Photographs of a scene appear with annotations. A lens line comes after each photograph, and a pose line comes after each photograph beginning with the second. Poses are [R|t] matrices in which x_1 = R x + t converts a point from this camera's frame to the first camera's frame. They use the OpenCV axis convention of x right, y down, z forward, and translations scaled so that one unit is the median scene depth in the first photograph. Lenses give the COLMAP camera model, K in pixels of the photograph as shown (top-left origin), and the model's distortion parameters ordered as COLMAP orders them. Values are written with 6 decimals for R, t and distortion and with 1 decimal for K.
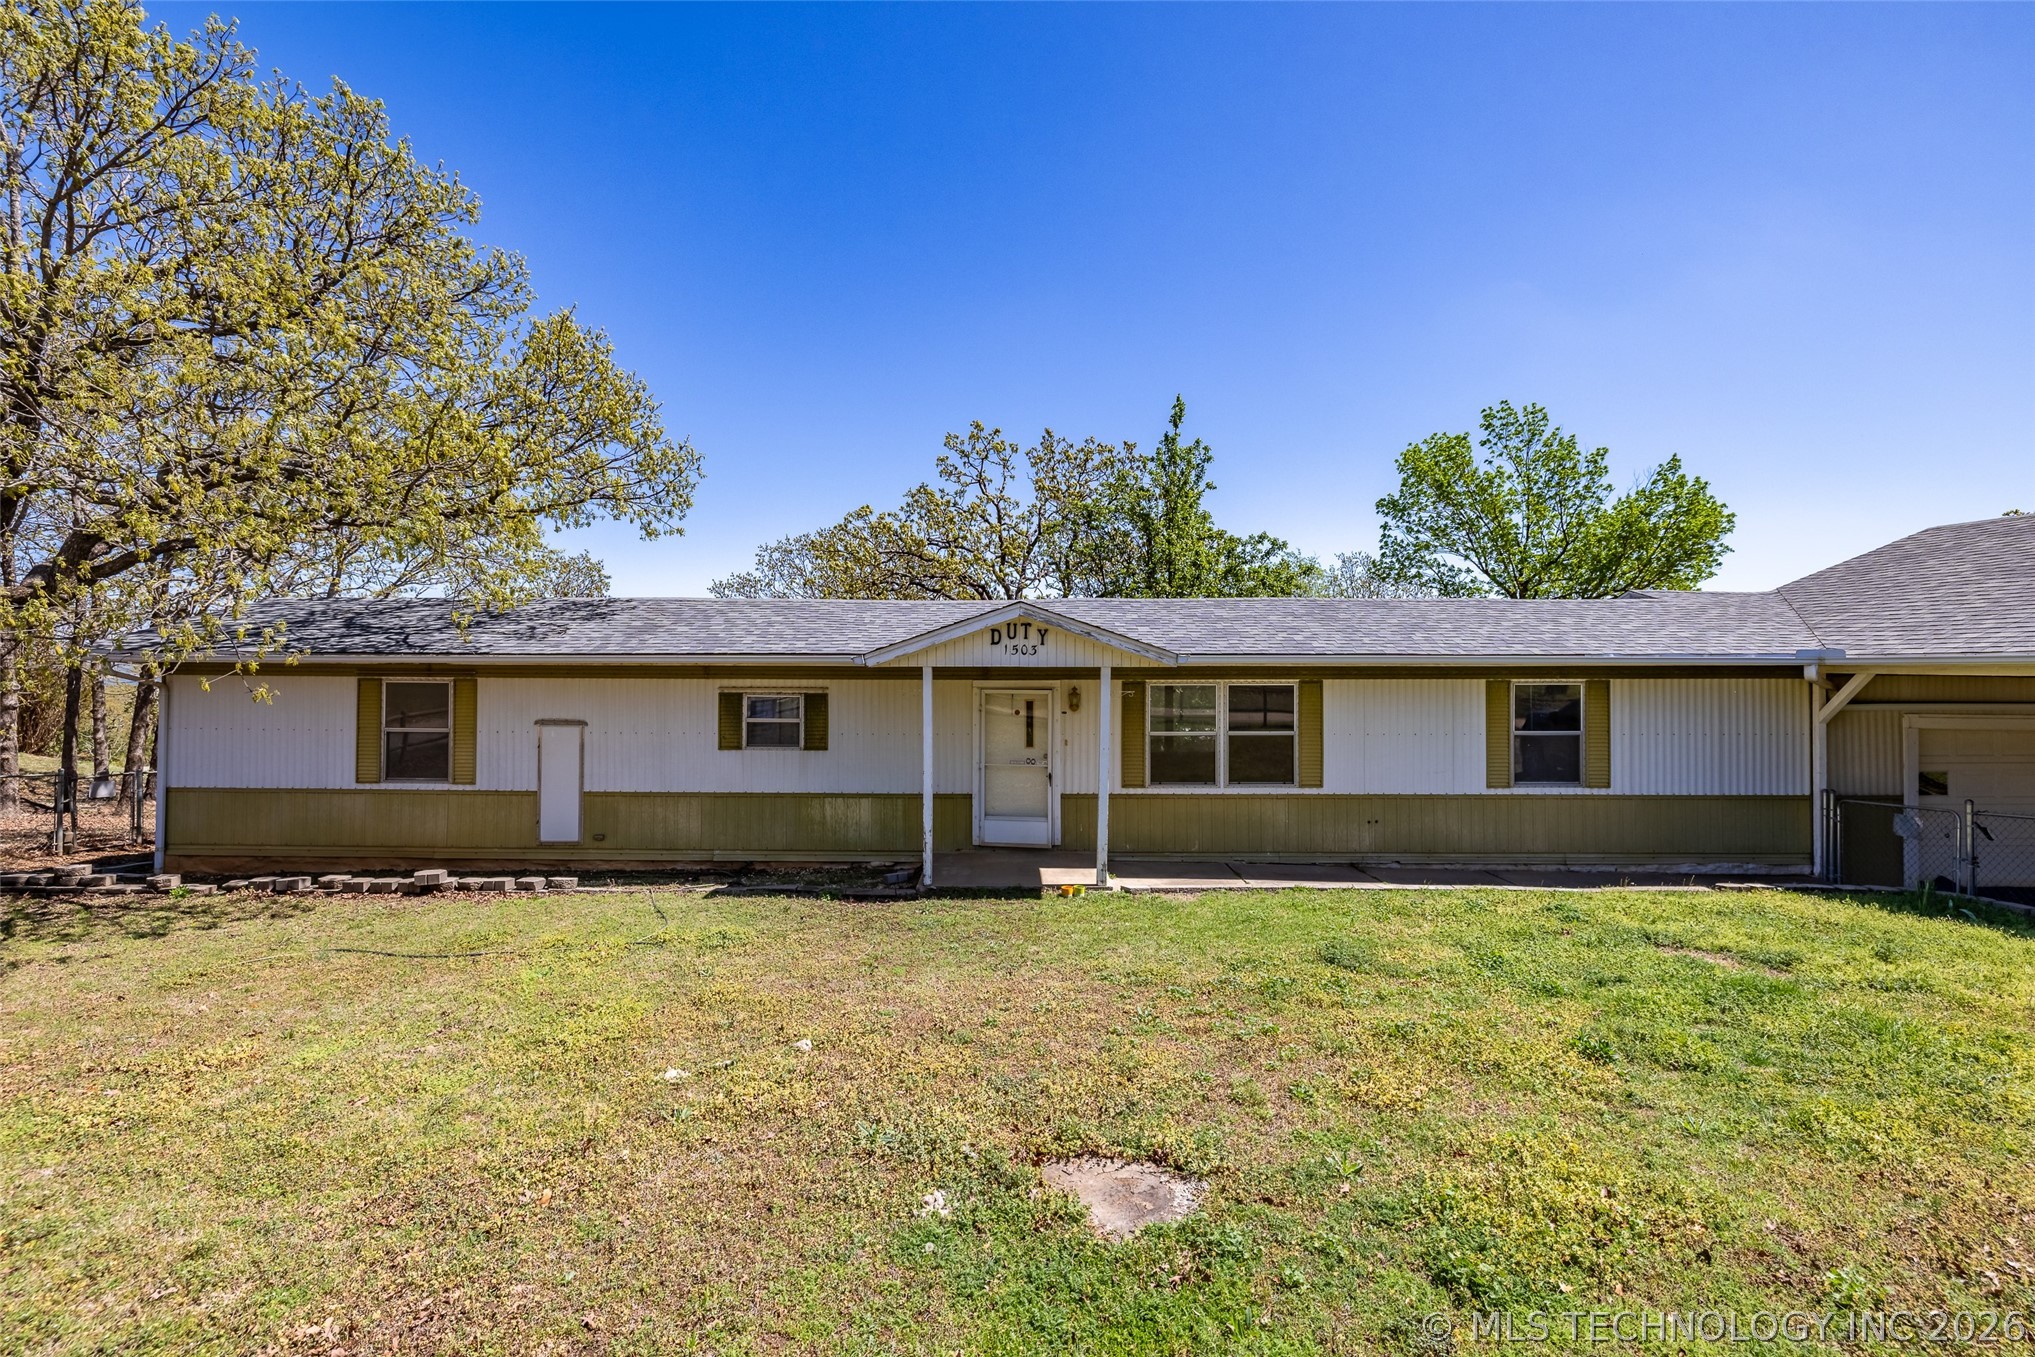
lens RADIAL K [[852.0, 0, 1023.4], [0, 852.0, 675.6], [0, 0, 1]] dist [-0.003689, -0.000524]
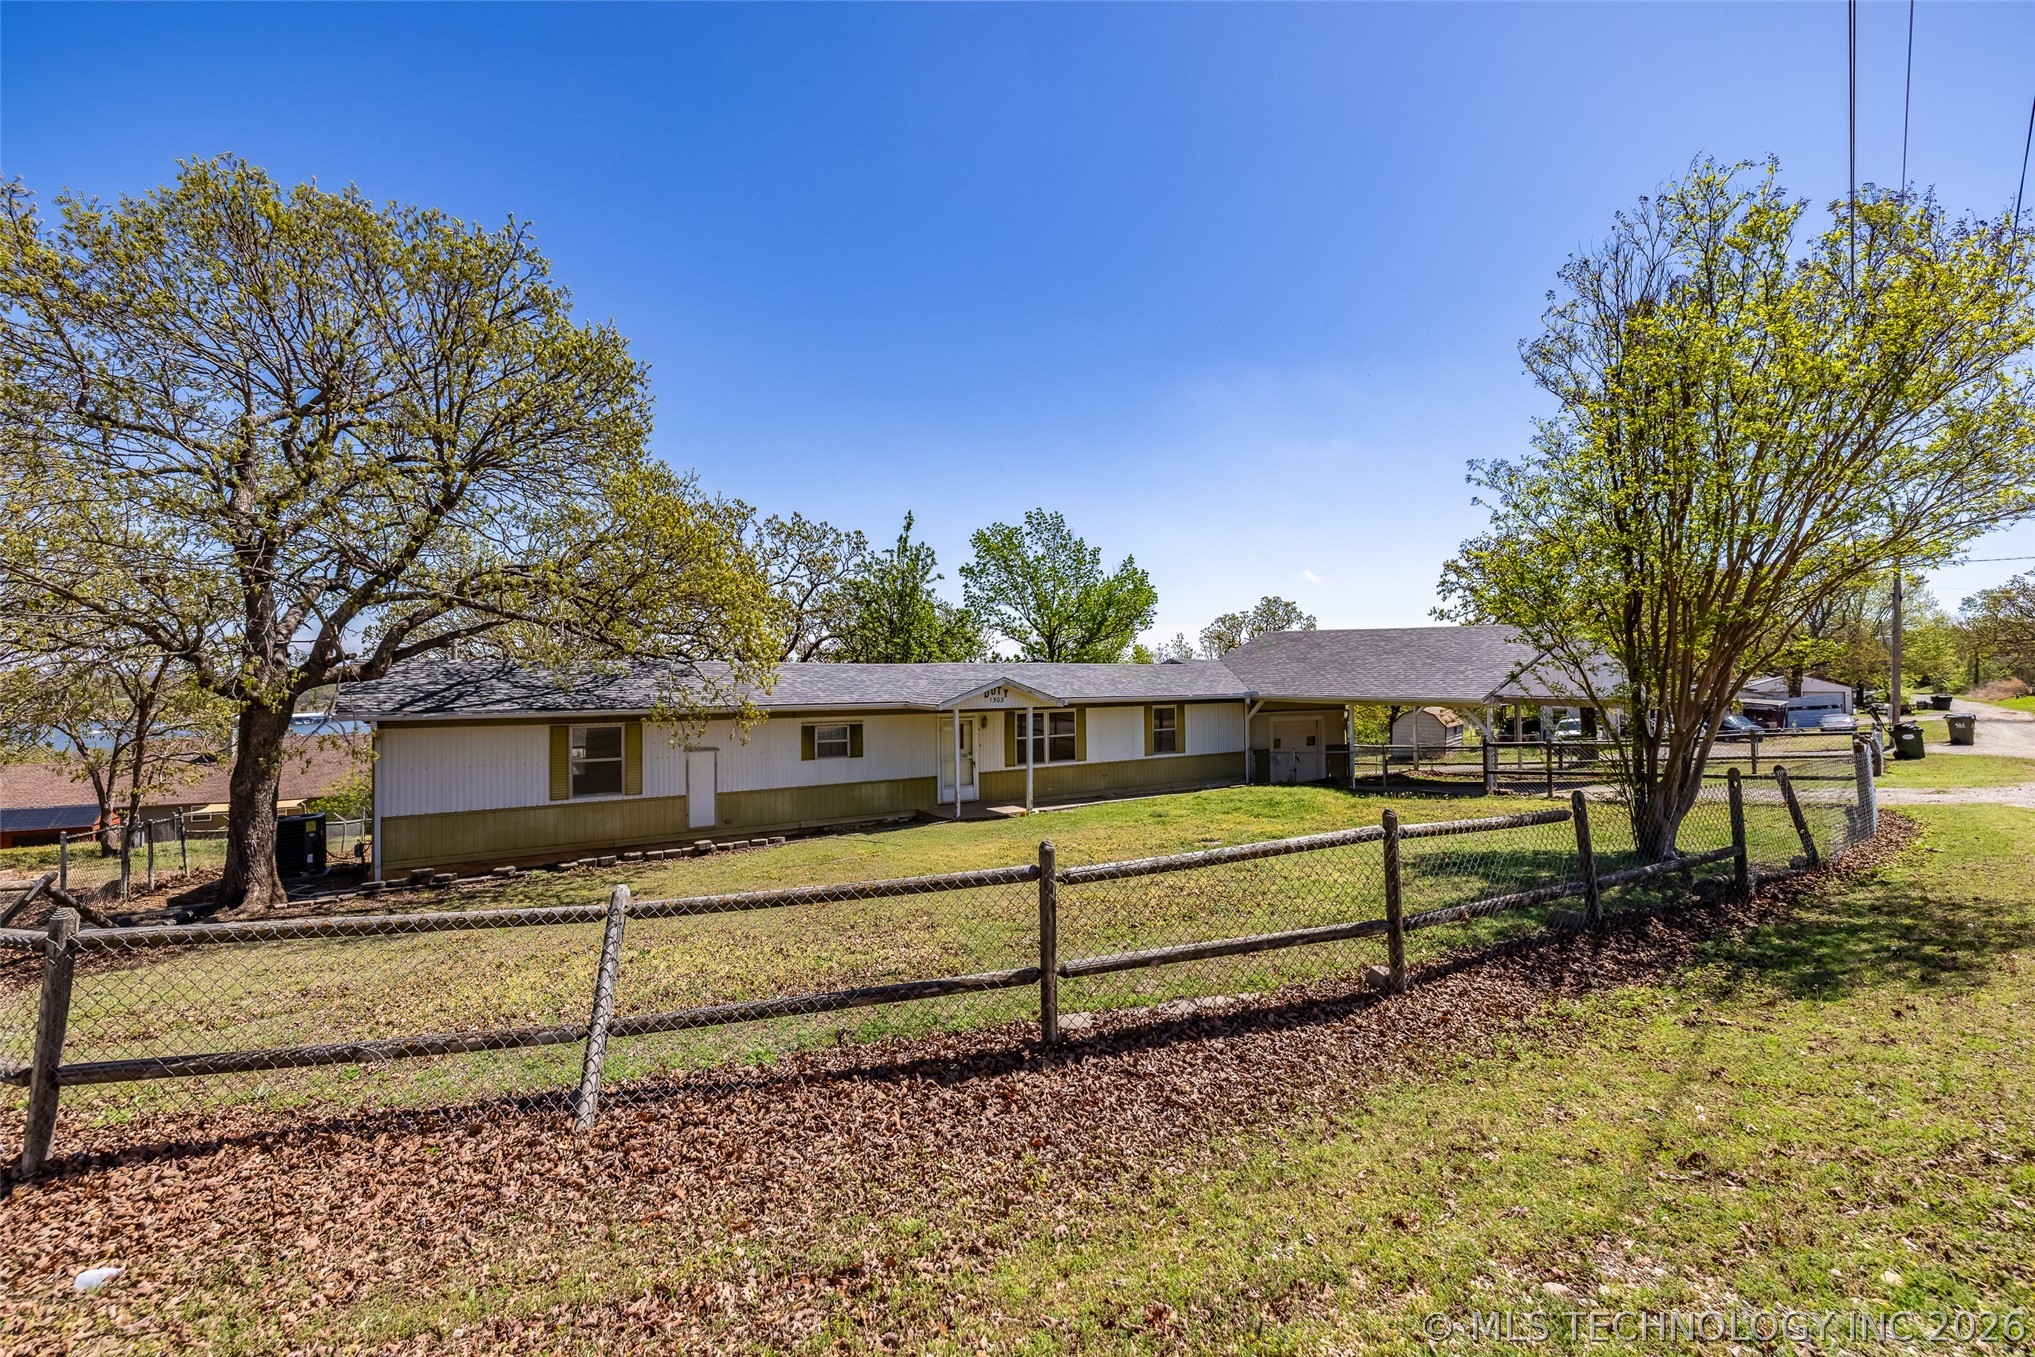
lens RADIAL K [[852.0, 0, 1024.5], [0, 852.0, 666.0], [0, 0, 1]] dist [-0.003689, -0.000524]
pose [[0.817024, 0.001534, 0.576602, -0.962853], [0.007342, 0.999888, -0.013064, -0.072271], [-0.576558, 0.014907, 0.816921, -0.607959]]
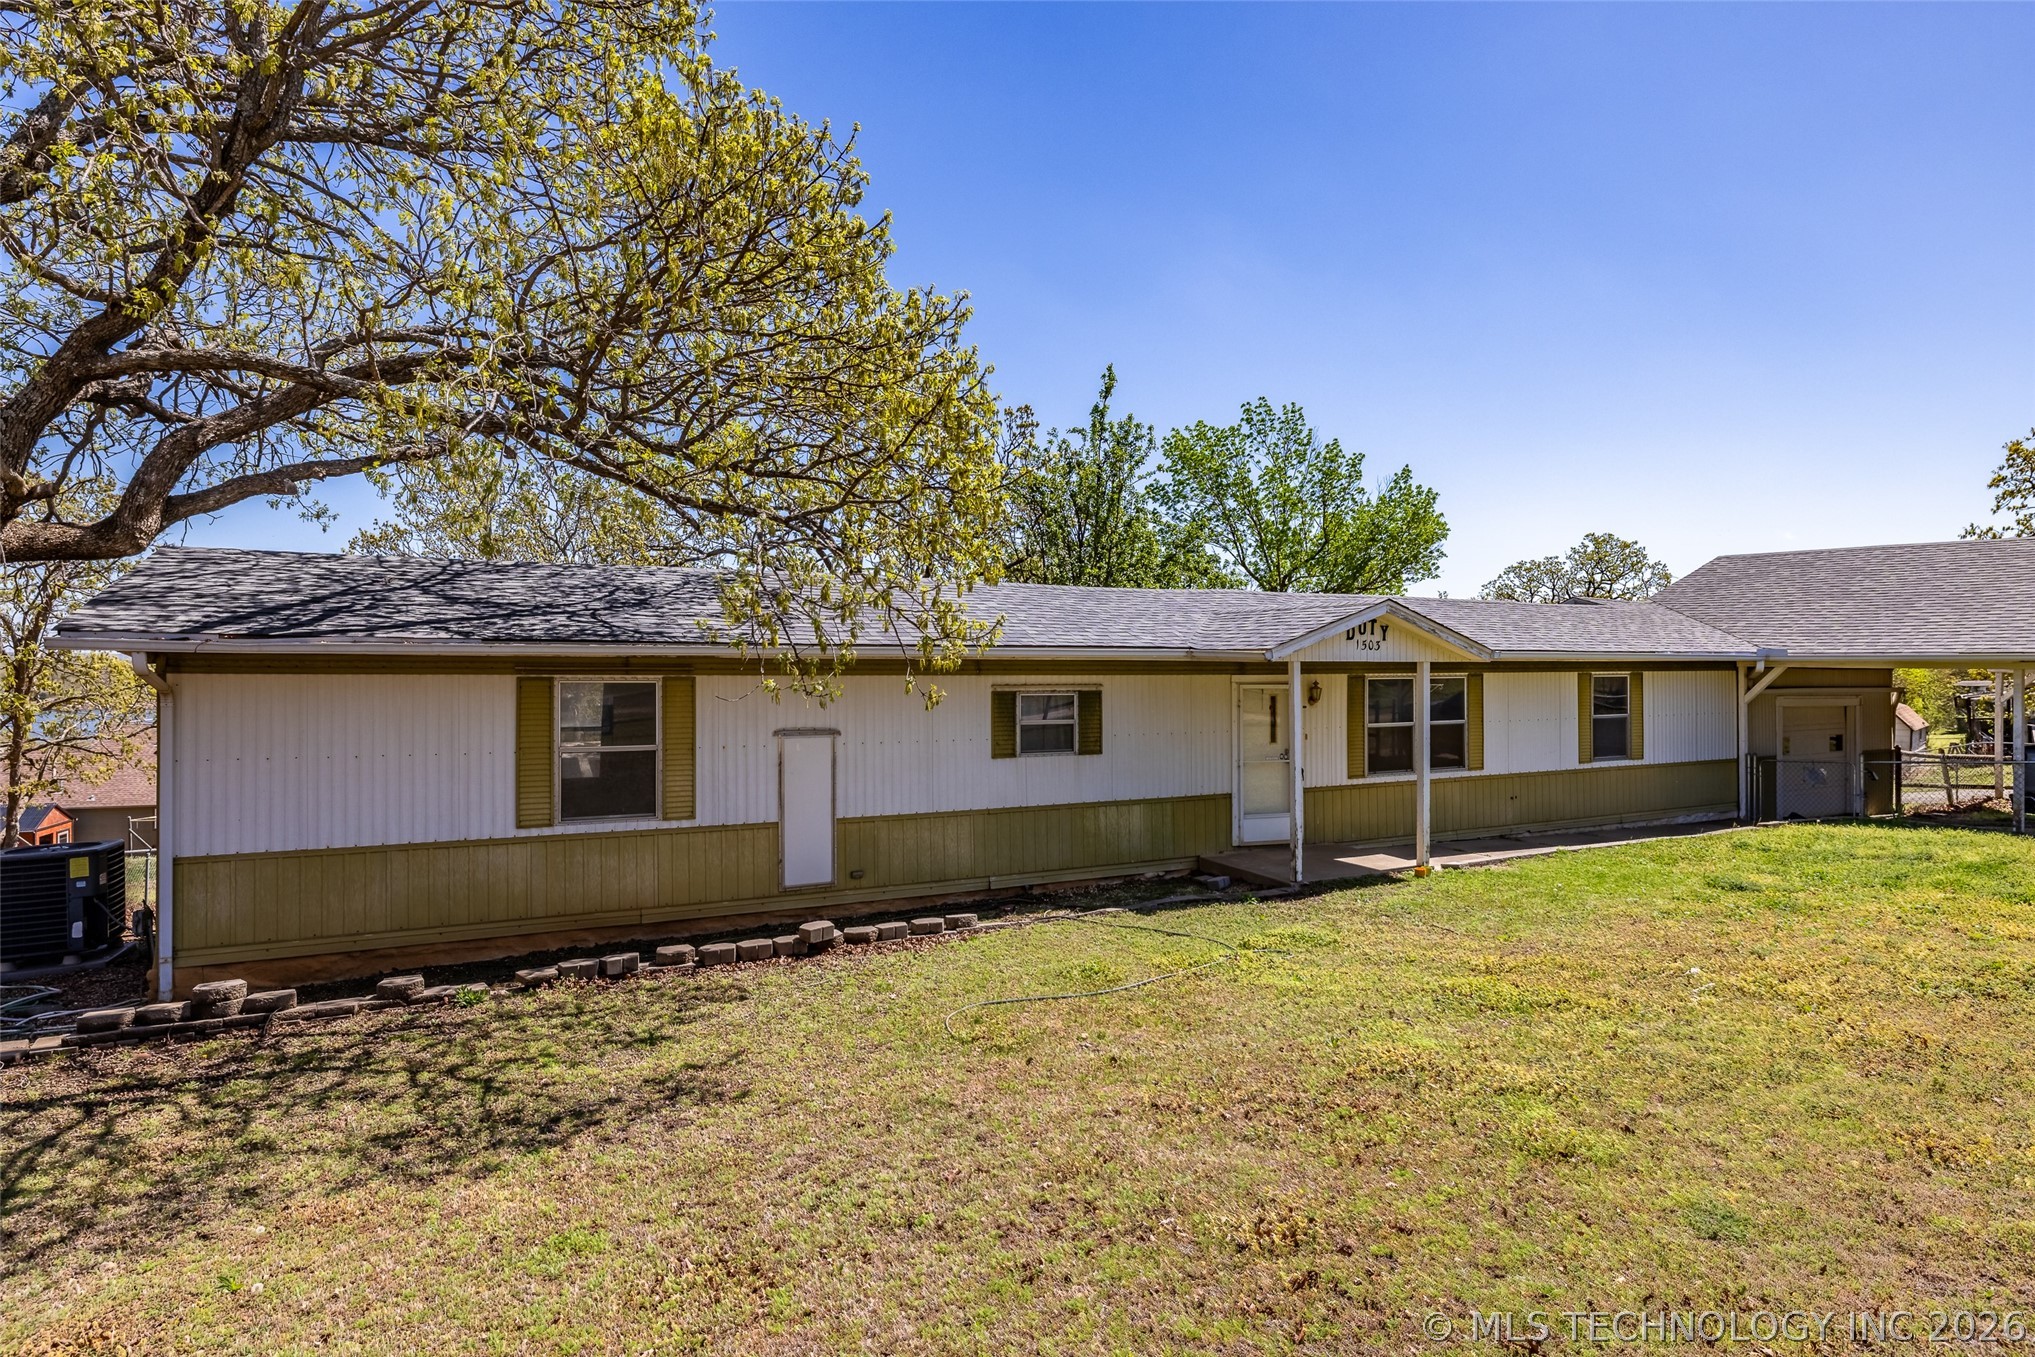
lens RADIAL K [[1072.7, 0, 1027.2], [0, 1072.7, 664.0], [0, 0, 1]] dist [-0.007448, -0.000312]
pose [[0.885267, -0.000549, 0.465082, -0.828491], [0.002969, 0.999986, -0.004471, -0.002442], [-0.465073, 0.005339, 0.885256, 0.033587]]
